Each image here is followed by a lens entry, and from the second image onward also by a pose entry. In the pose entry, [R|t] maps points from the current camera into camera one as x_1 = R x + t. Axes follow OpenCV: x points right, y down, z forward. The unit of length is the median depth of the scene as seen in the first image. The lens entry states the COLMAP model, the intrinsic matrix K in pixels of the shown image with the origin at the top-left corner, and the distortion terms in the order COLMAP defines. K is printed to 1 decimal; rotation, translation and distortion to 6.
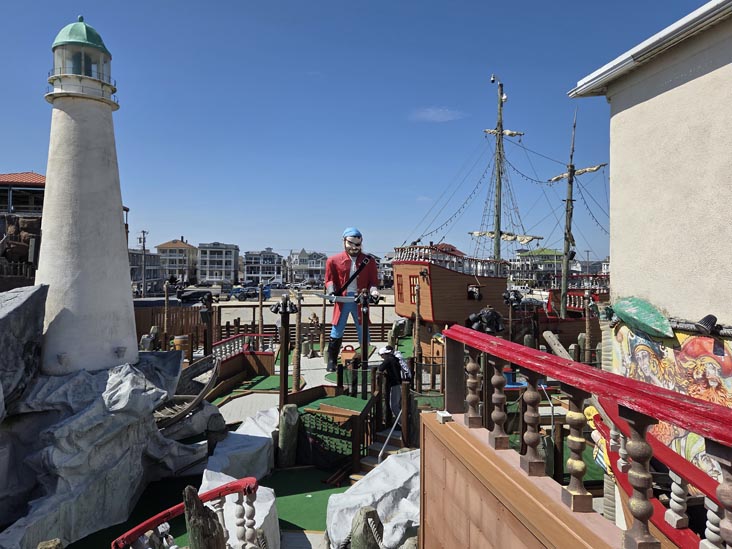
lens RADIAL K [[502.2, 0, 366.9], [0, 502.2, 271.7], [0, 0, 1]] dist [0.074792, -0.059838]
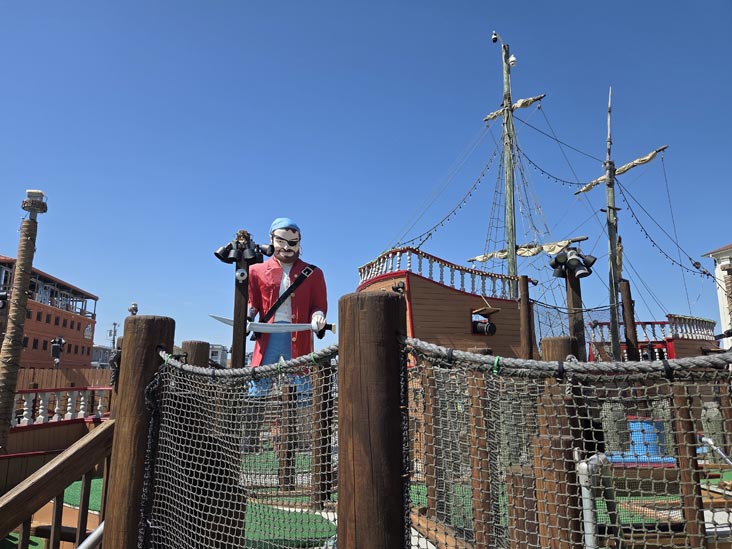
lens RADIAL K [[511.0, 0, 355.7], [0, 511.0, 283.6], [0, 0, 1]] dist [0.073978, -0.060786]
pose [[0.999926, 0.001402, -0.012099, 0.062044], [-0.003566, 0.983520, -0.180764, 0.100681], [0.011646, 0.180793, 0.983452, 0.349108]]
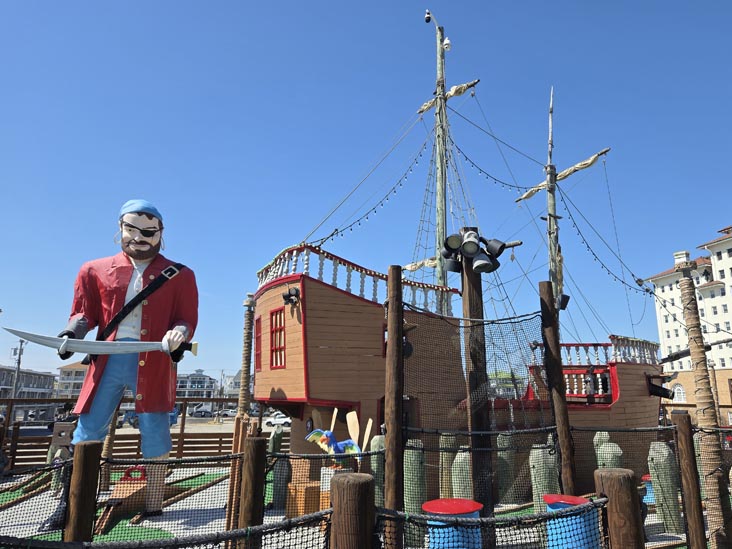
lens RADIAL K [[523.7, 0, 389.4], [0, 523.7, 271.9], [0, 0, 1]] dist [0.085214, -0.068860]
pose [[0.991281, 0.030022, 0.128300, 0.128938], [0.001202, 0.971597, -0.236640, 0.089605], [-0.131760, 0.234731, 0.963089, 0.458044]]
